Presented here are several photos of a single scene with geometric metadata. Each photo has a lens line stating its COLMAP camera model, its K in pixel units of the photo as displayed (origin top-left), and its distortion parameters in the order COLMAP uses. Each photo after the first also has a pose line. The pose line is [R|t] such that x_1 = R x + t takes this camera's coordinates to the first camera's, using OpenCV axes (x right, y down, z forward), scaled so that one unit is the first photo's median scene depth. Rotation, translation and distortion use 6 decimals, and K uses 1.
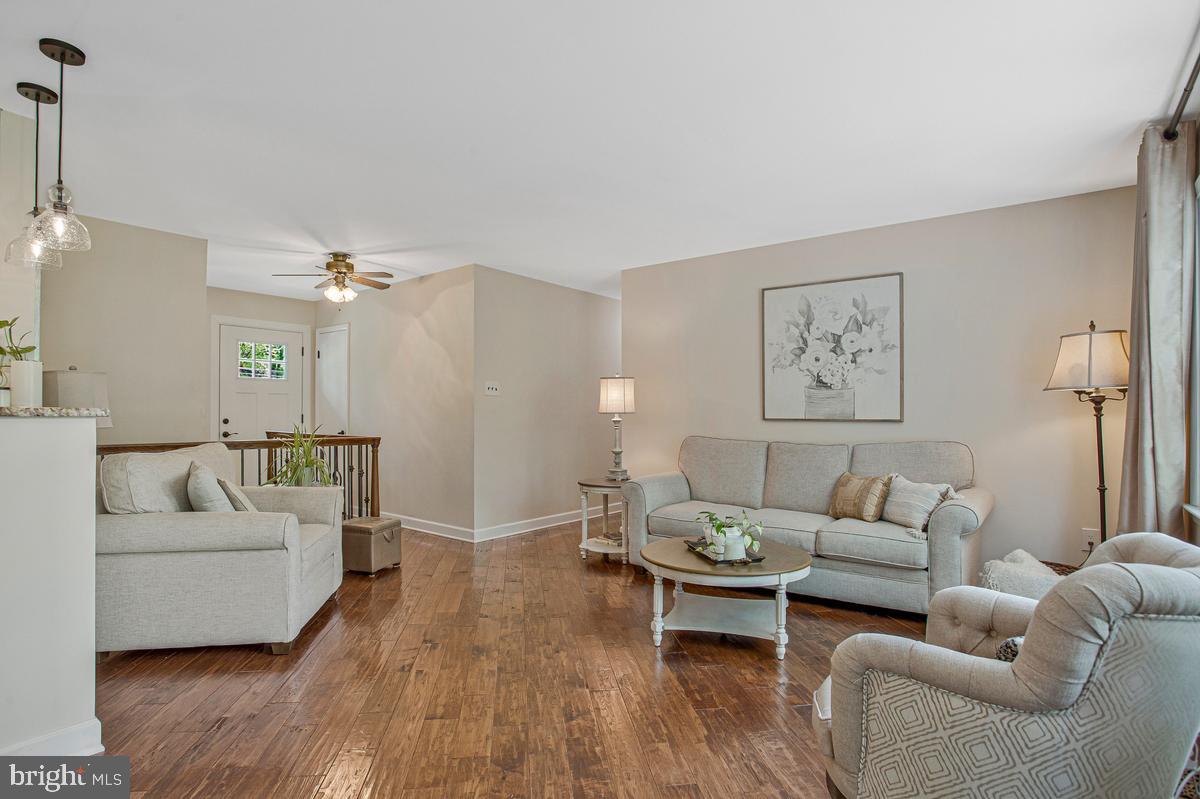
lens RADIAL K [[606.0, 0, 571.8], [0, 606.0, 407.5], [0, 0, 1]] dist [-0.033105, 0.015725]
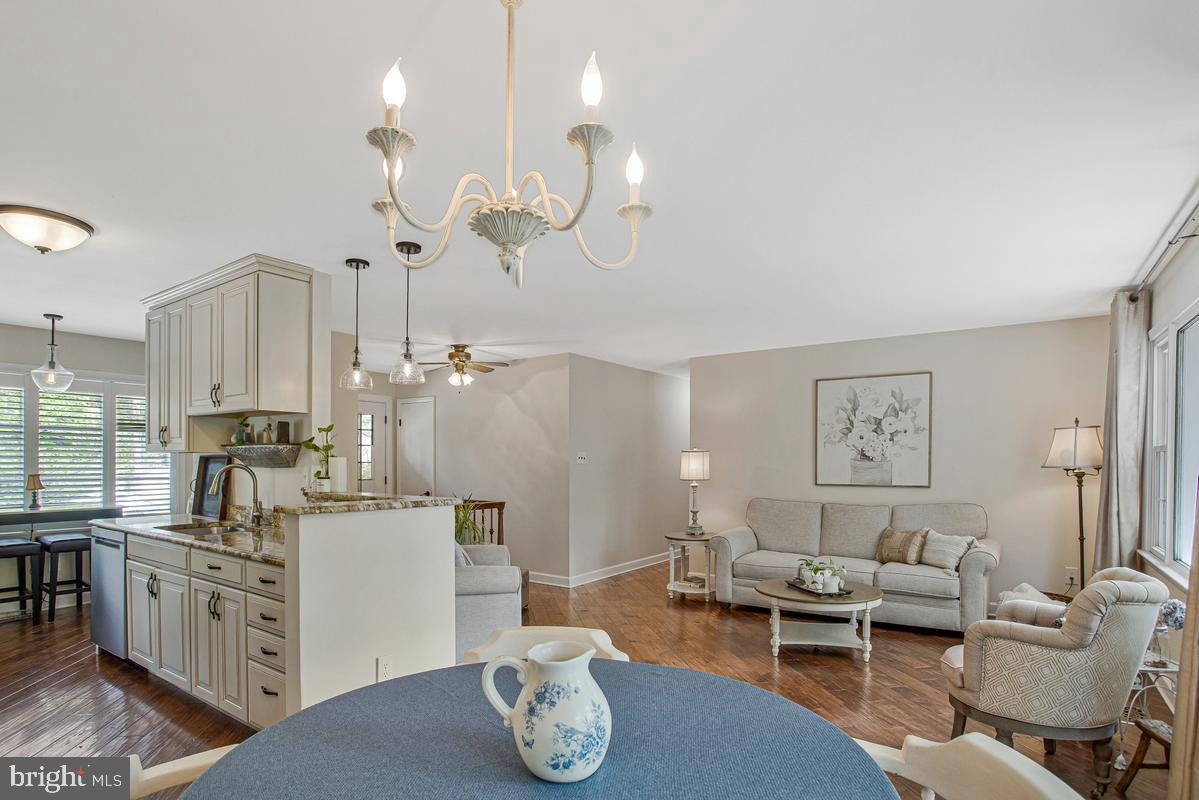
lens RADIAL K [[602.9, 0, 598.9], [0, 602.9, 472.6], [0, 0, 1]] dist [0.000875, 0.000561]
pose [[0.997491, -0.007419, 0.070401, -0.246304], [0.005579, 0.999638, 0.026304, -0.045212], [-0.070571, -0.025845, 0.997172, -0.237623]]
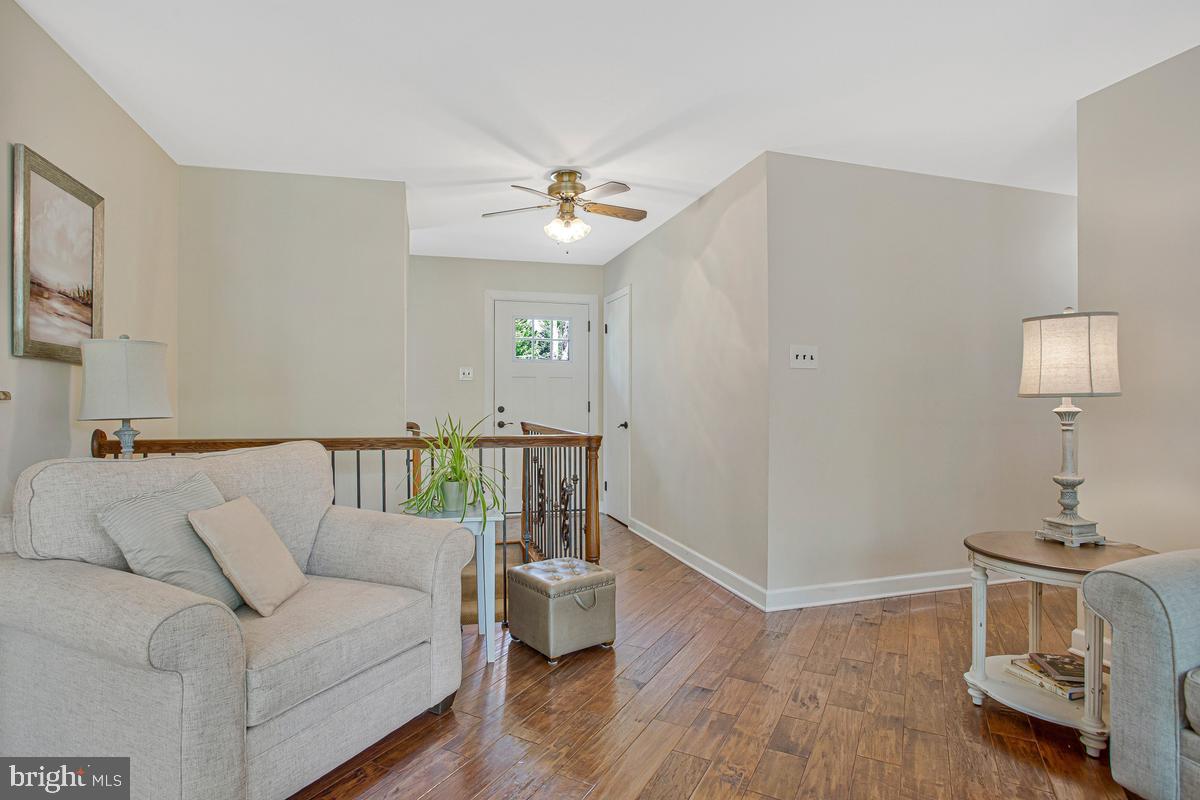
lens RADIAL K [[606.0, 0, 571.8], [0, 606.0, 408.0], [0, 0, 1]] dist [-0.033105, 0.015725]
pose [[0.819077, 0.003047, -0.573675, 0.032602], [0.007508, 0.999843, 0.016031, 0.011473], [0.573634, -0.017438, 0.818926, 0.519632]]
